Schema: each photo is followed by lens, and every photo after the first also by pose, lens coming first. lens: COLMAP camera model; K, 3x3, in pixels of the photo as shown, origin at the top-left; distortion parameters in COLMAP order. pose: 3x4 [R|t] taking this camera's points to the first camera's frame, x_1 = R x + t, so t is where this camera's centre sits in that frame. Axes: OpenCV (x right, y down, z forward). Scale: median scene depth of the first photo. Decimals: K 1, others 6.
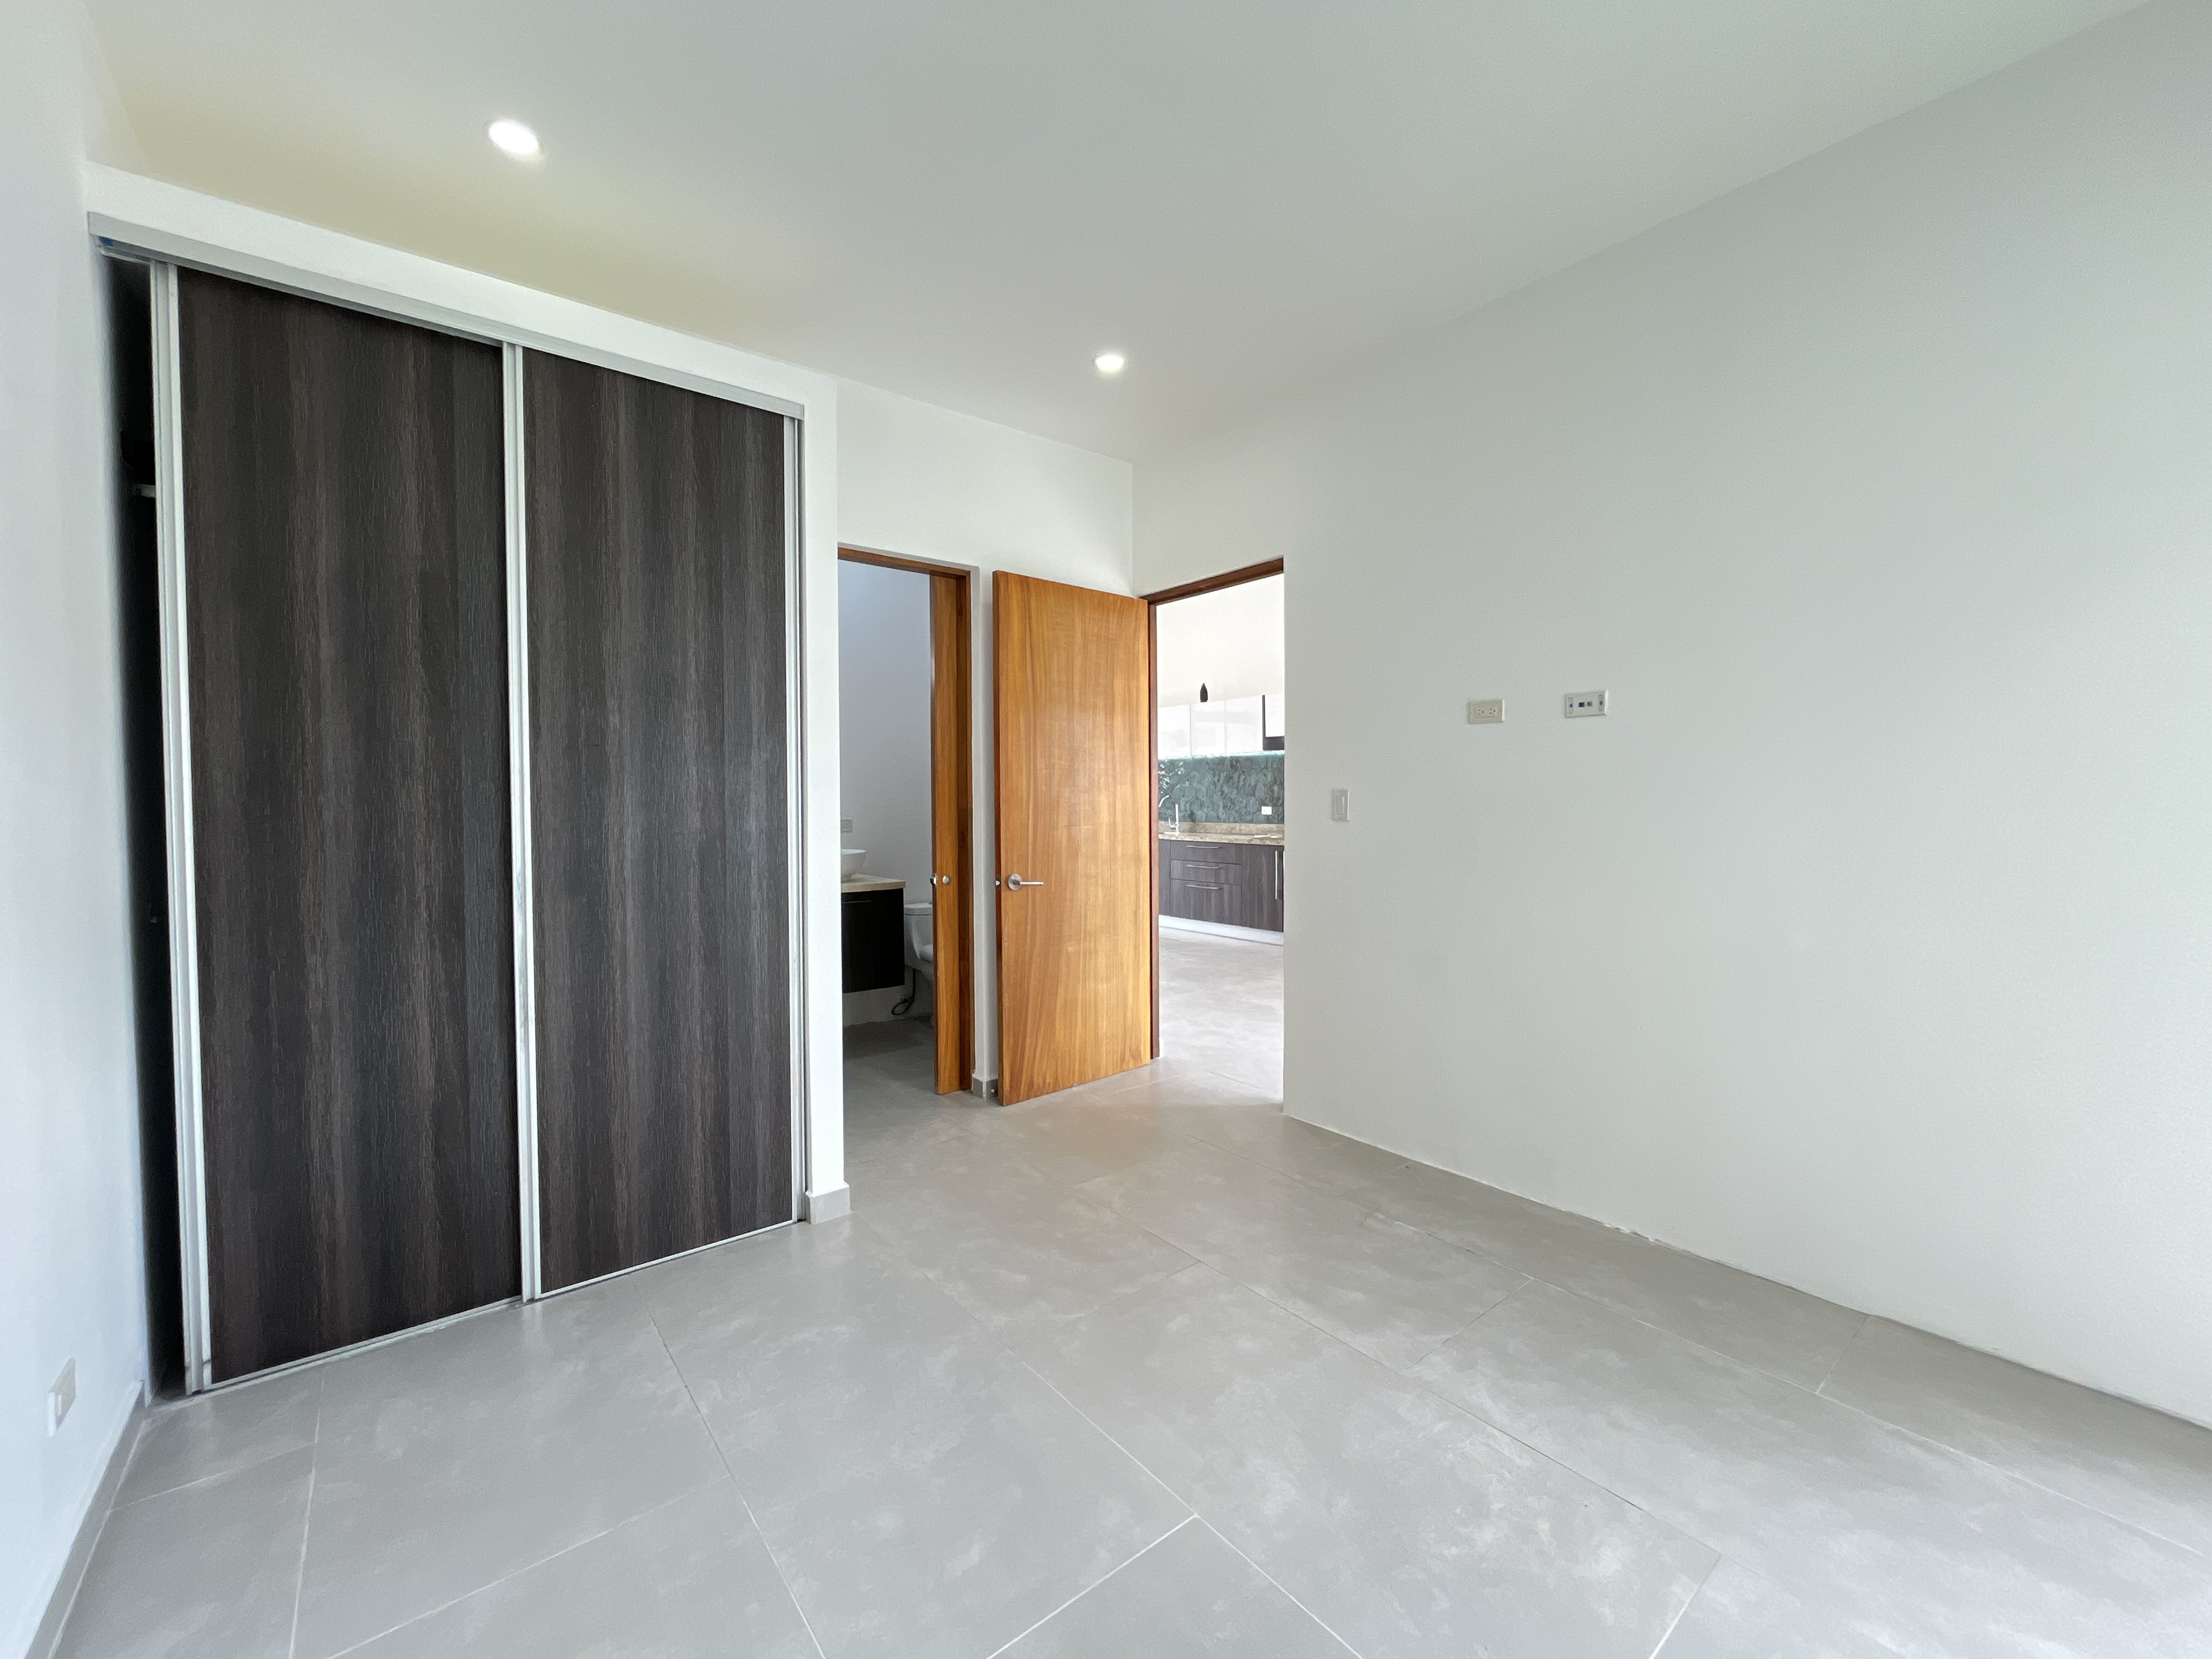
lens RADIAL K [[893.1, 0, 1107.6], [0, 893.1, 826.4], [0, 0, 1]] dist [-0.003041, -0.000021]
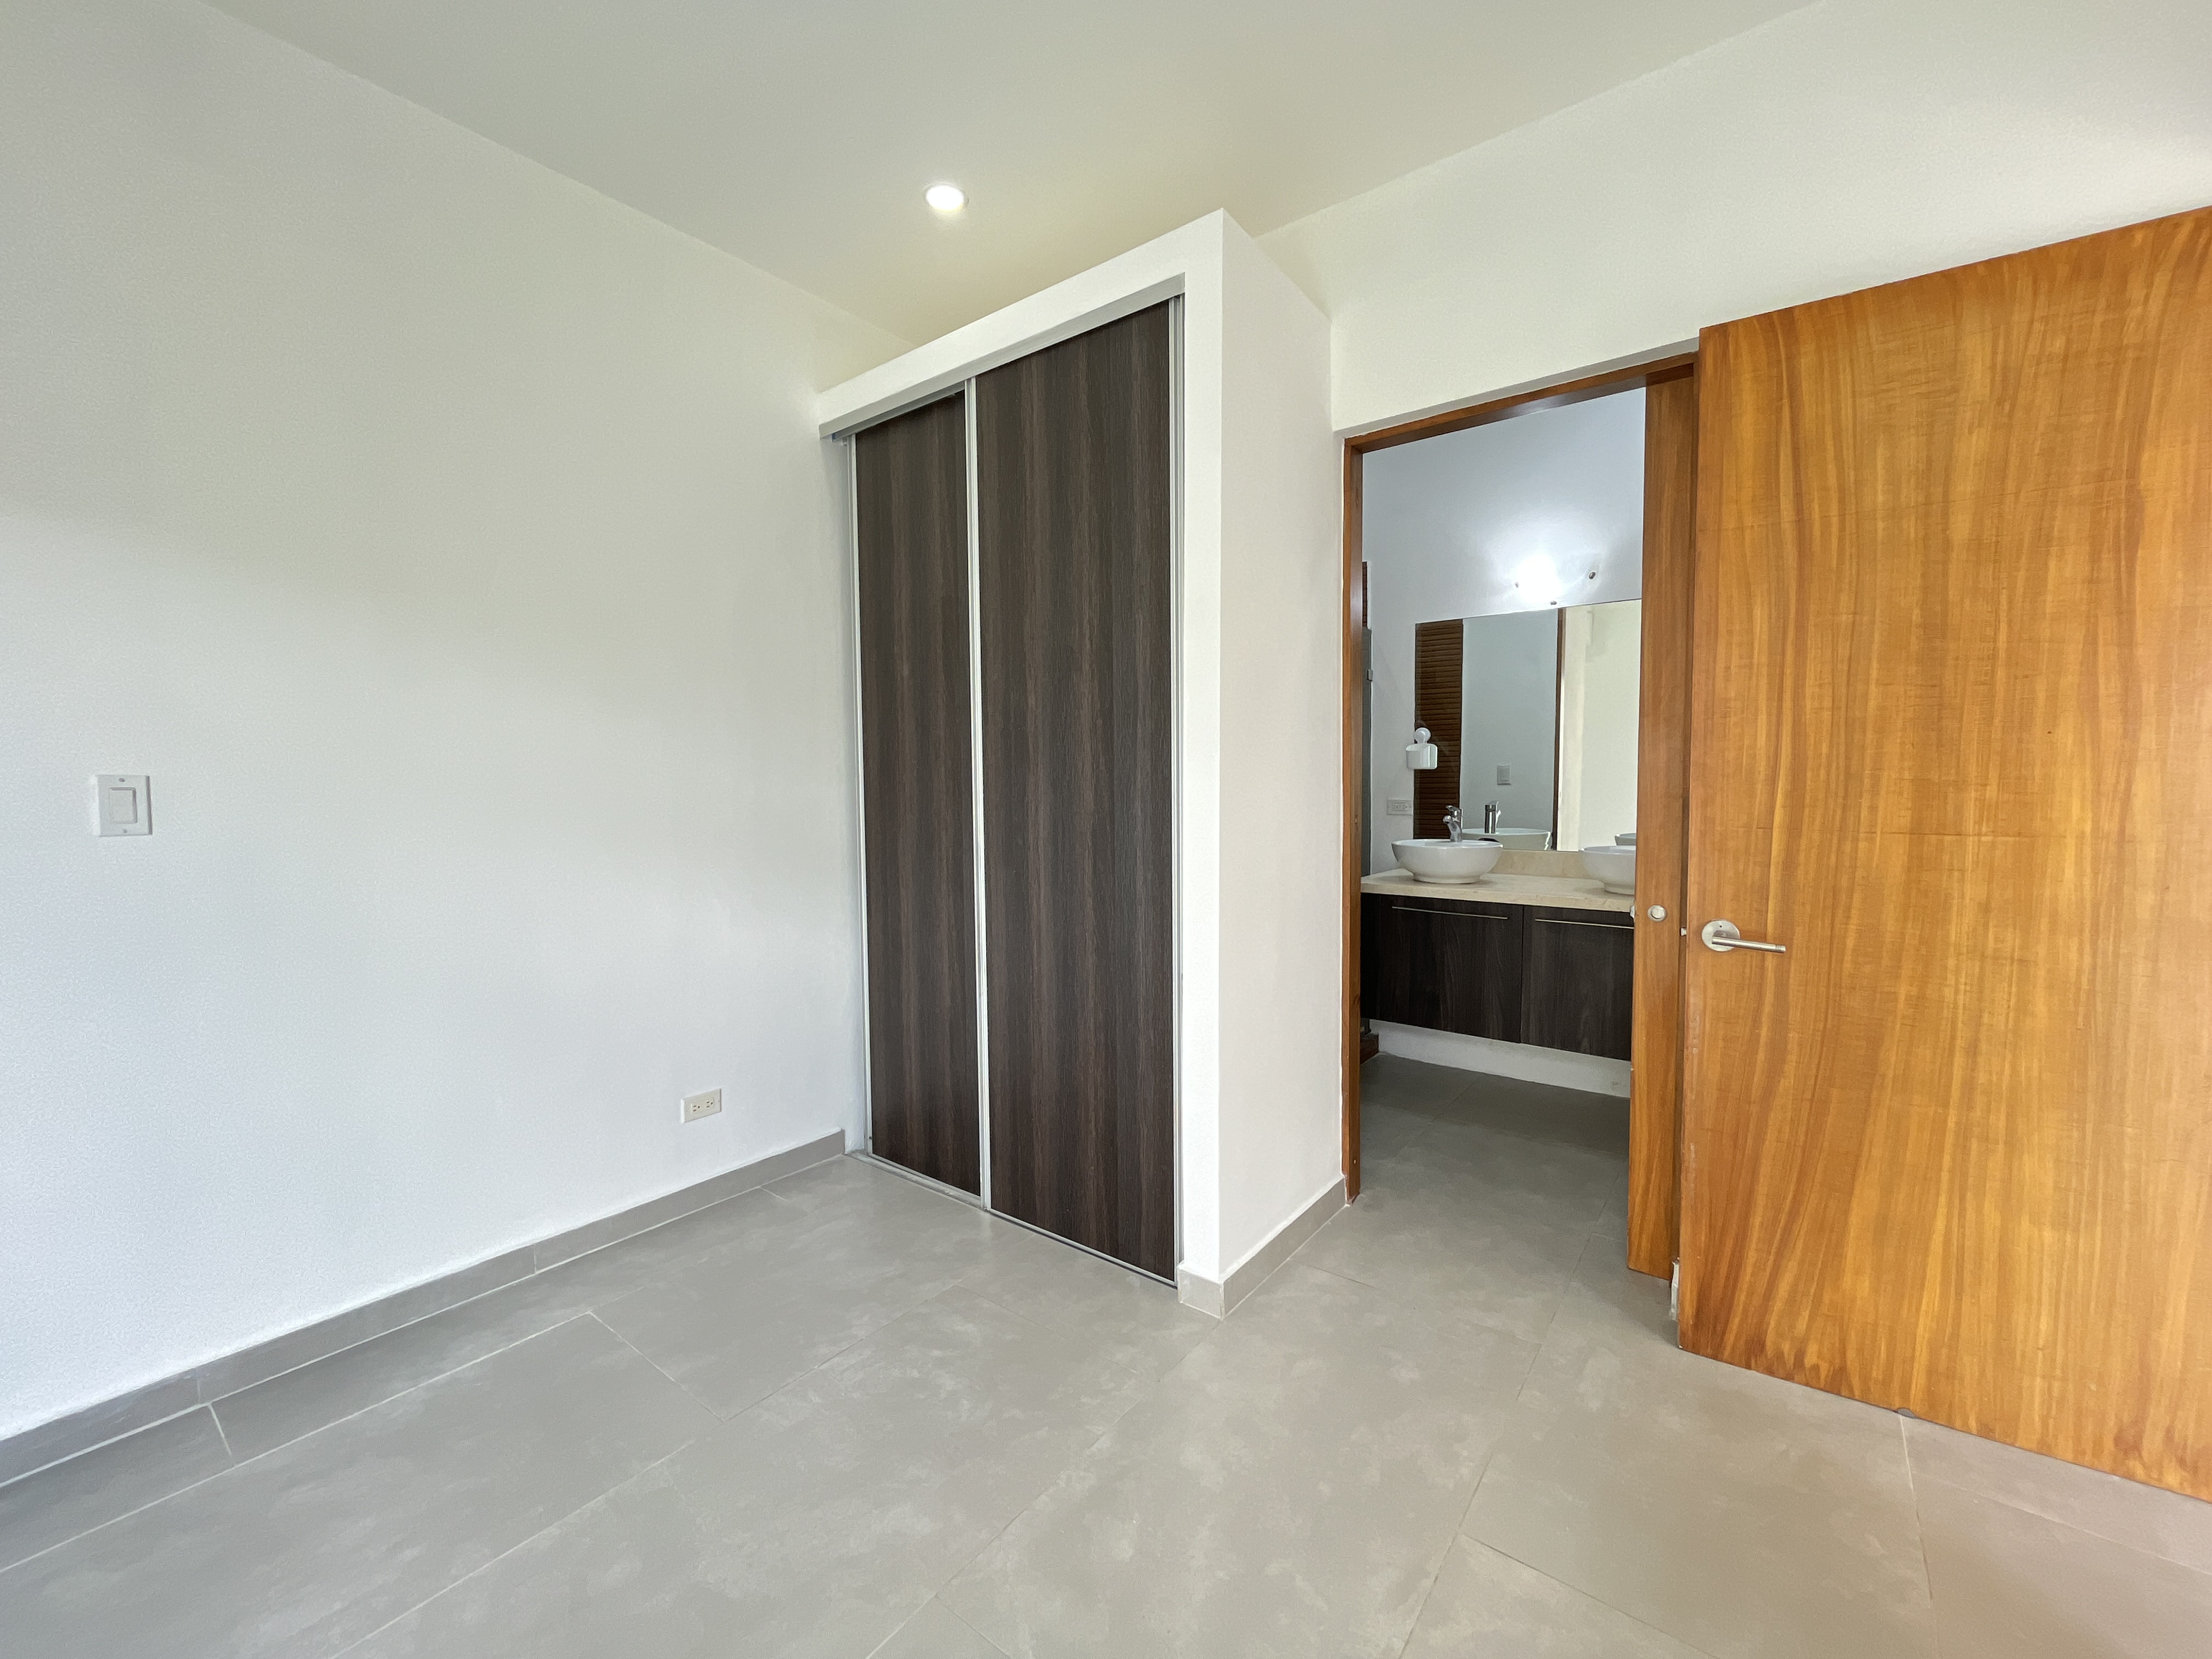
lens RADIAL K [[893.1, 0, 1107.6], [0, 893.1, 826.4], [0, 0, 1]] dist [-0.003041, -0.000021]
pose [[0.235854, 0.055410, -0.970208, 0.442711], [-0.020731, 0.998433, 0.051982, -0.028112], [0.971567, 0.007853, 0.236633, 0.781734]]
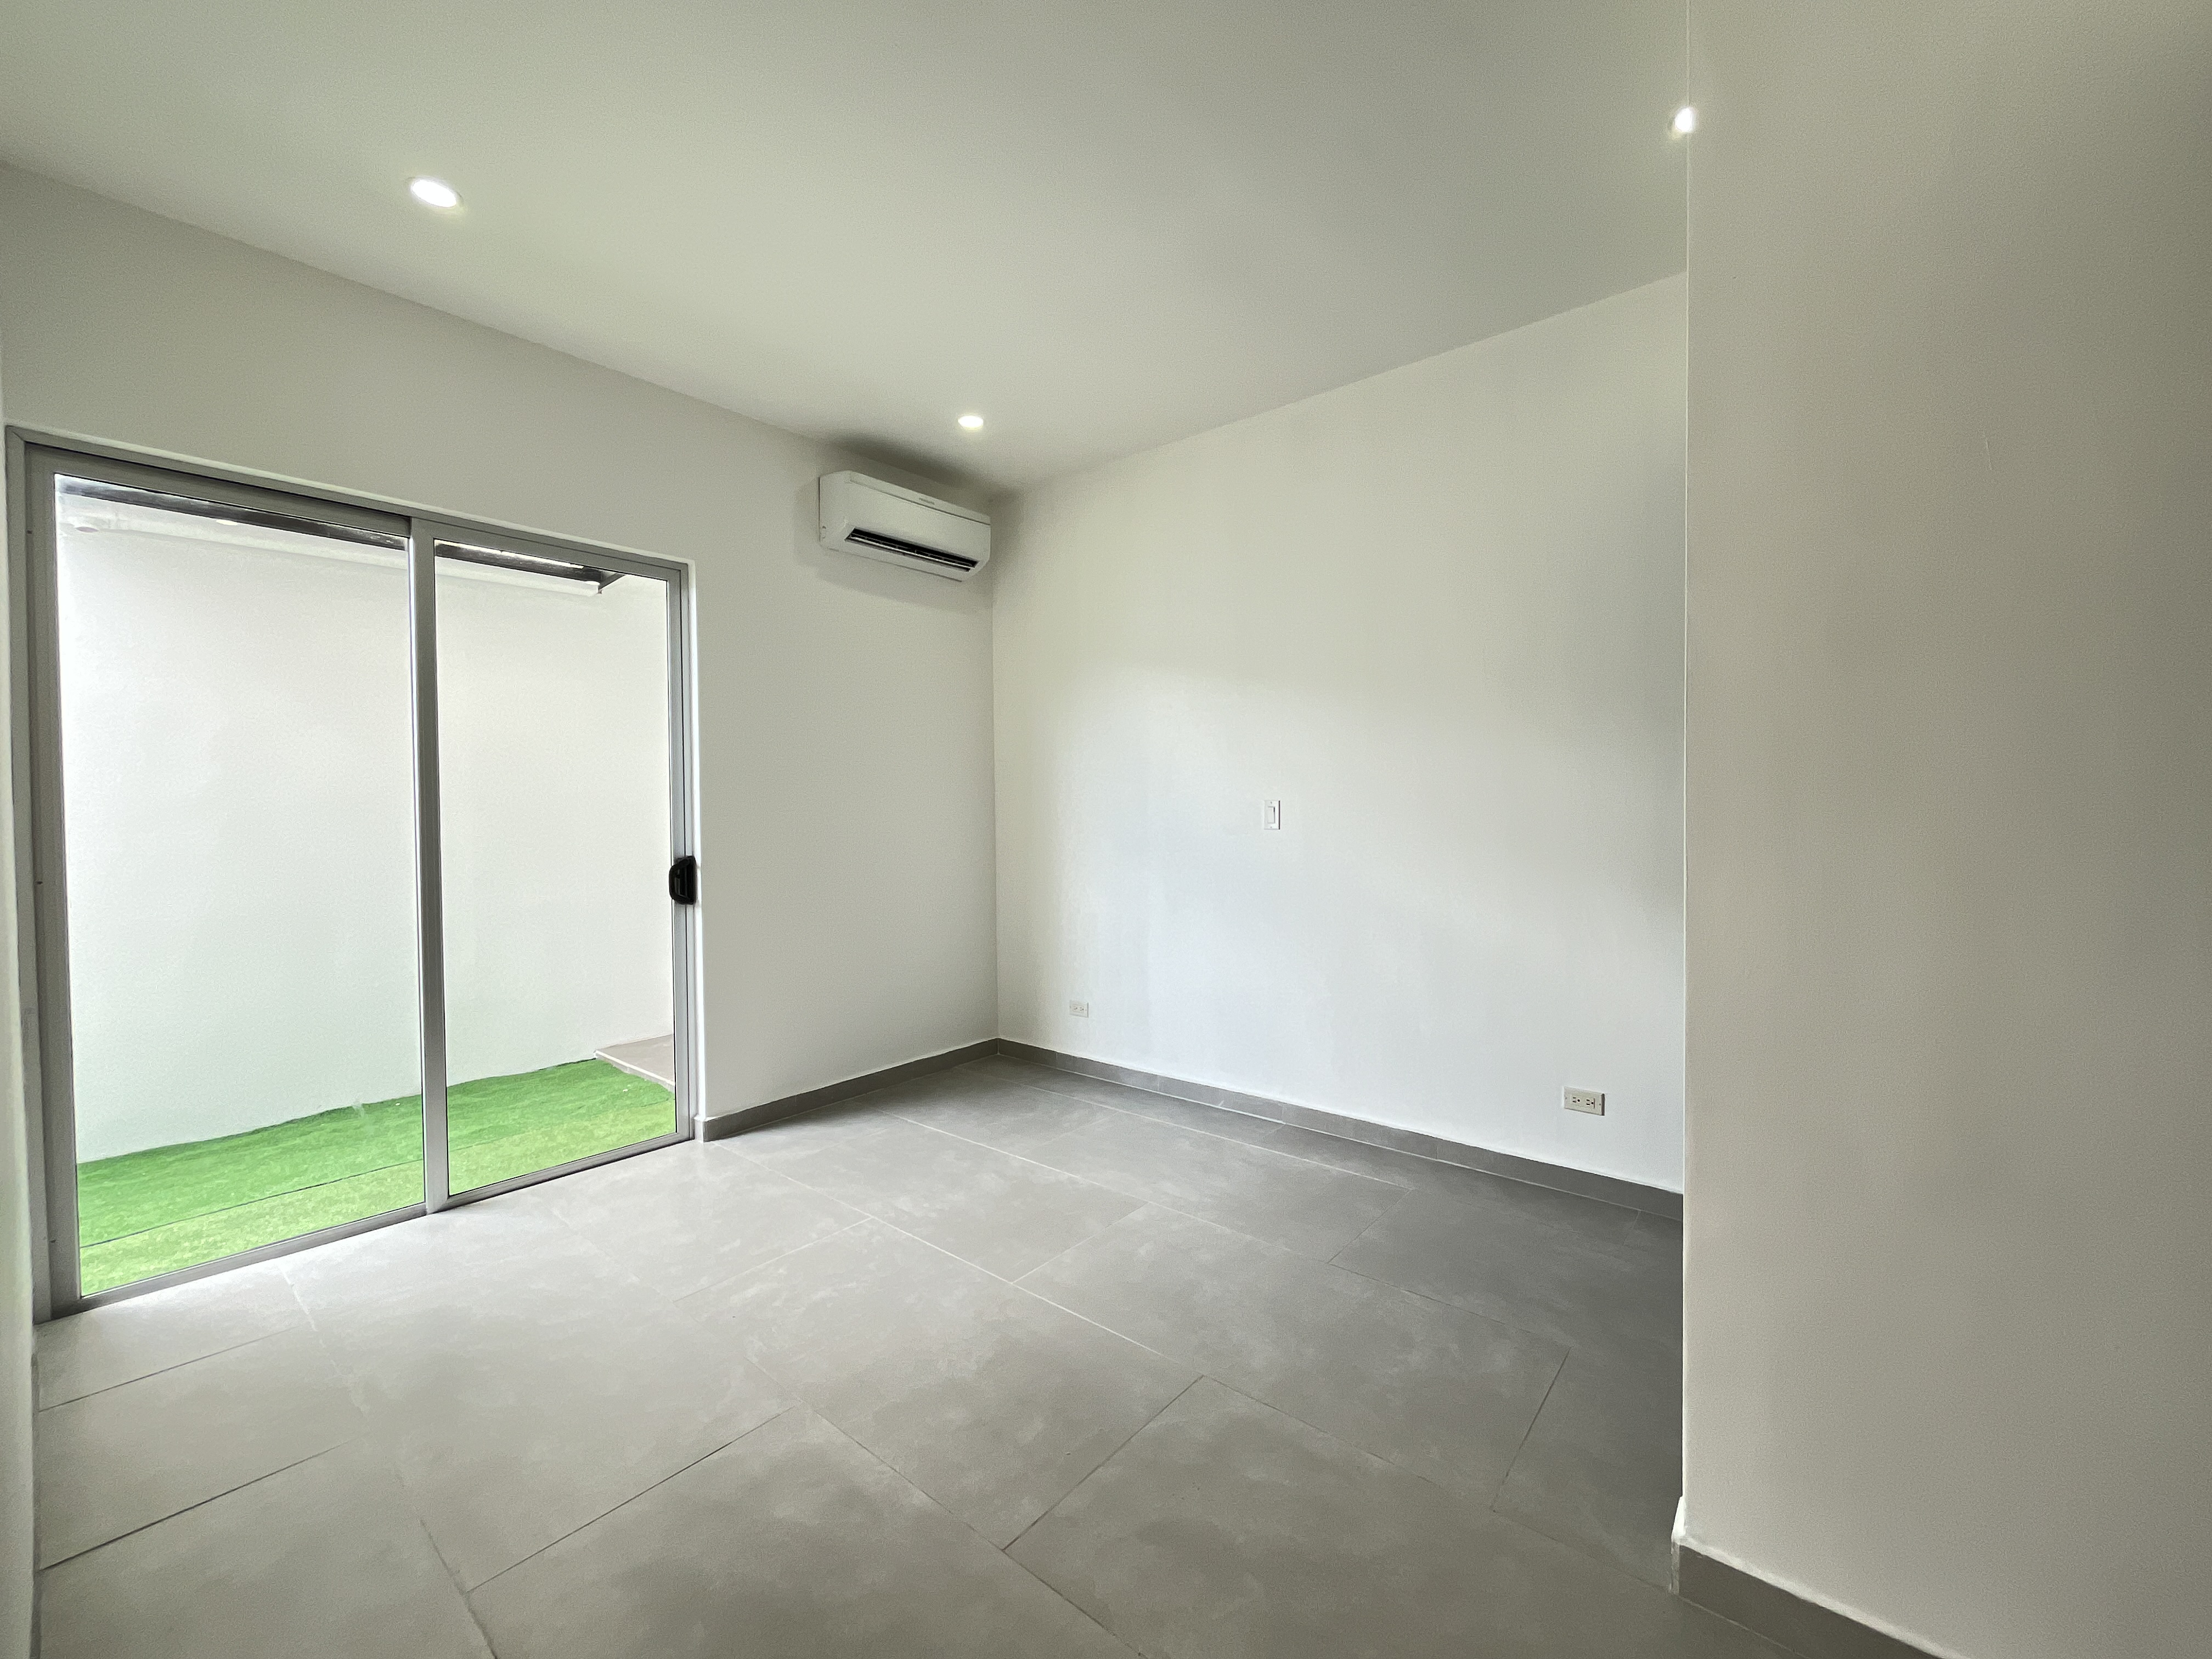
lens RADIAL K [[893.1, 0, 1107.6], [0, 893.1, 826.4], [0, 0, 1]] dist [-0.003041, -0.000021]
pose [[-0.979817, 0.020252, -0.198869, 0.140278], [0.010463, 0.998687, 0.050153, -0.048544], [0.199624, 0.047060, -0.978742, 1.545274]]
